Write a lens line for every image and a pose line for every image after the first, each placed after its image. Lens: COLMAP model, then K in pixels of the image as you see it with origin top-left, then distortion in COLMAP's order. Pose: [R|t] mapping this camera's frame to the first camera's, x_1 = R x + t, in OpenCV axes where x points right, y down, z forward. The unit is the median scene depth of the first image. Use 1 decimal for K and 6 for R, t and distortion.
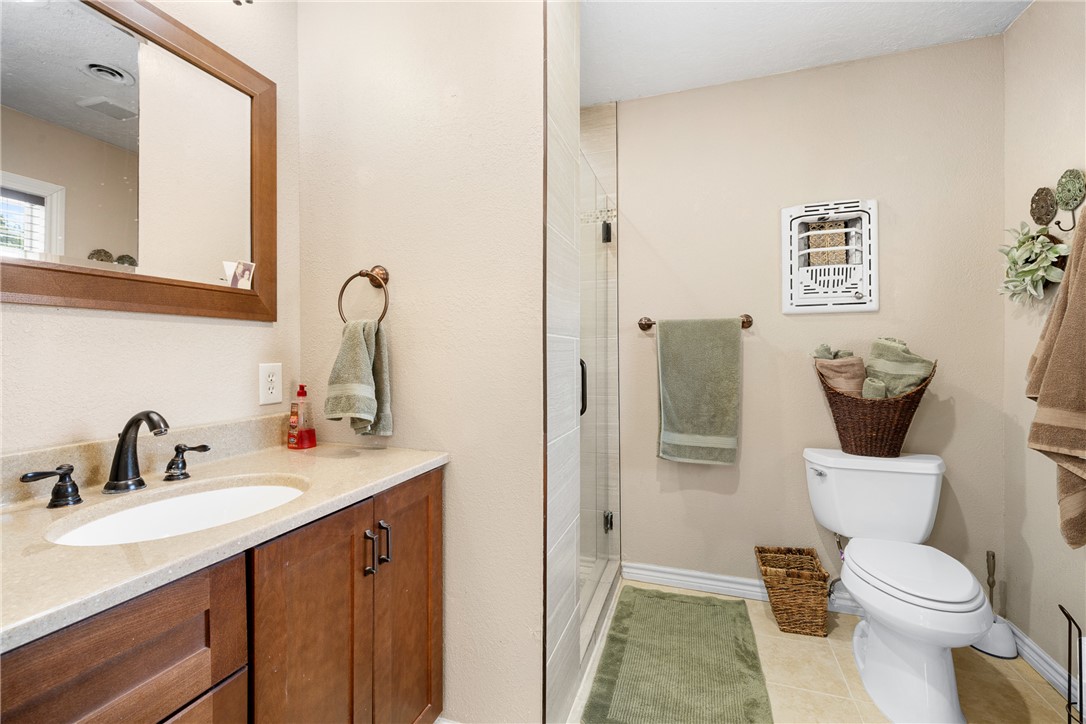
lens RADIAL K [[451.6, 0, 549.9], [0, 451.6, 357.6], [0, 0, 1]] dist [0.000301, 0.000895]
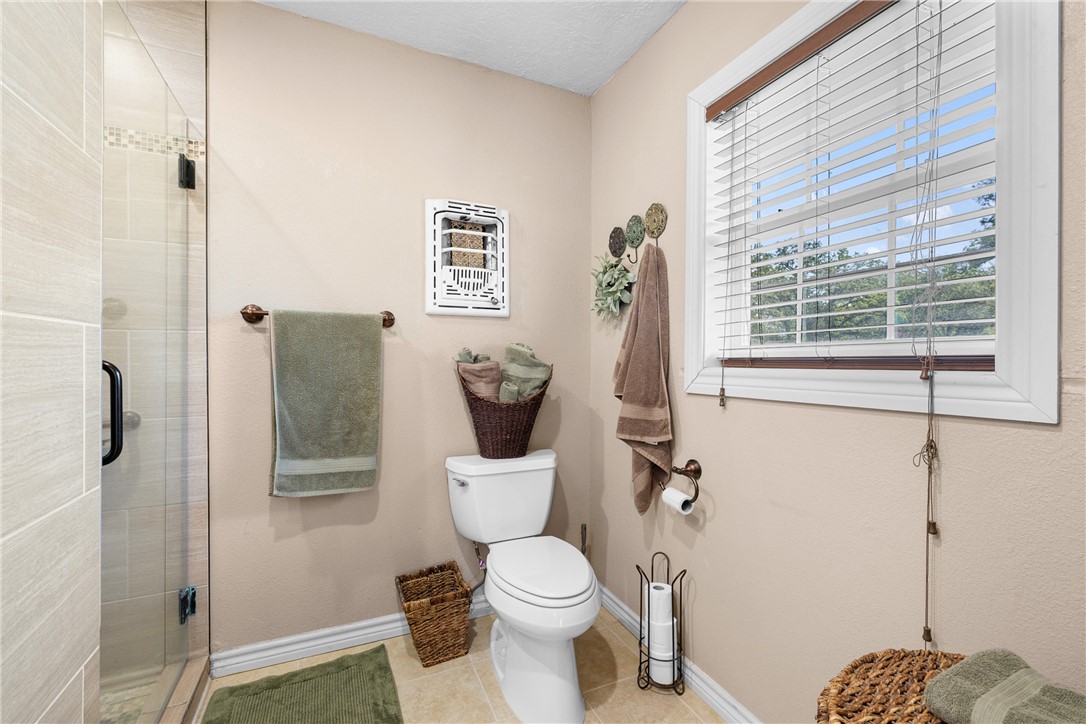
lens RADIAL K [[451.6, 0, 539.7], [0, 451.6, 362.9], [0, 0, 1]] dist [0.000301, 0.000895]
pose [[0.729656, 0.002636, 0.683809, 0.061218], [-0.006774, 0.999971, 0.003374, -0.001731], [-0.683781, -0.007094, 0.729653, 0.182593]]
